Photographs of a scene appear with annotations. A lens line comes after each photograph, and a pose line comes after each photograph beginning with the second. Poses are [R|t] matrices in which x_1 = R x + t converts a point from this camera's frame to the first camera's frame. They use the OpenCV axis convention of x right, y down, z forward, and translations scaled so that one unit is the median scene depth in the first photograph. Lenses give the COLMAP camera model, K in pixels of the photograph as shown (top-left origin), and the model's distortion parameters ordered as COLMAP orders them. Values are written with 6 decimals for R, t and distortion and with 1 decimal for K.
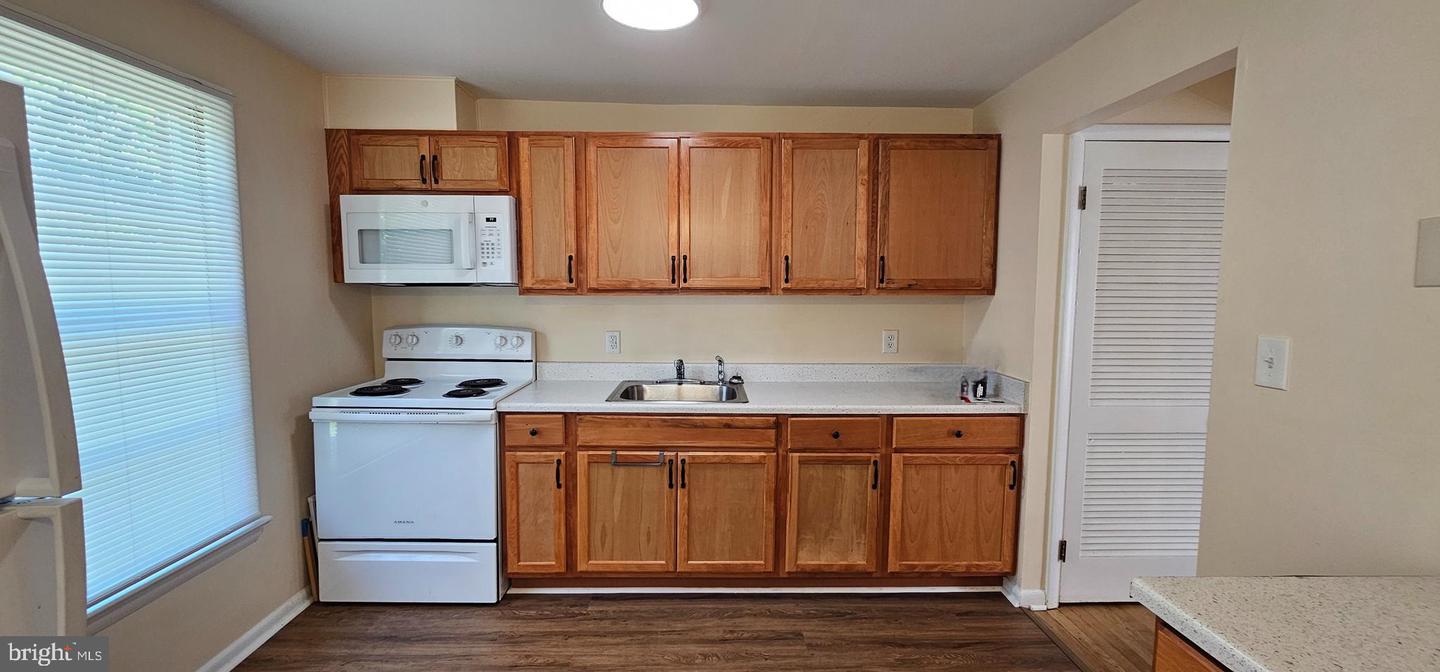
lens RADIAL K [[579.0, 0, 720.0], [0, 579.0, 336.0], [0, 0, 1]] dist [0.000362, 0.000010]
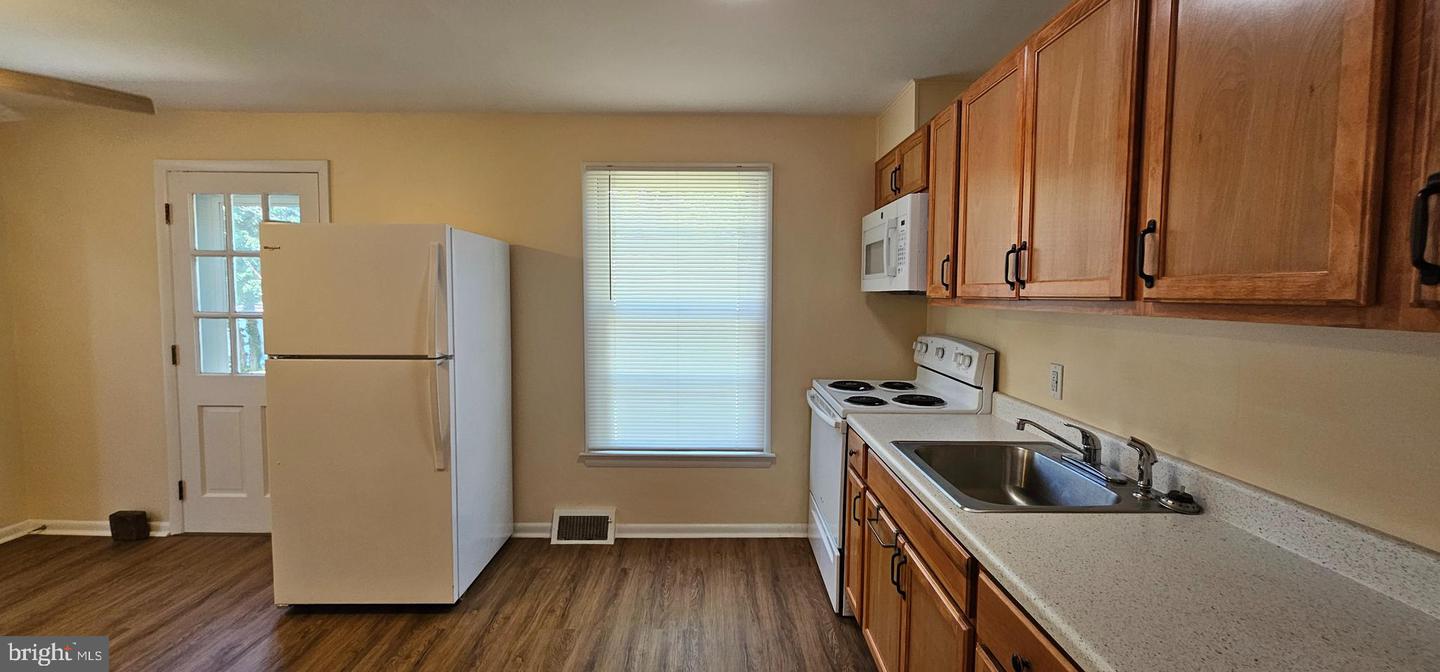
lens RADIAL K [[591.4, 0, 714.6], [0, 591.4, 333.6], [0, 0, 1]] dist [0.001406, 0.000028]
pose [[-0.024078, 0.064391, -0.997634, 0.594711], [-0.097751, 0.992990, 0.066450, -0.060586], [0.994920, 0.099120, -0.017615, 0.764502]]
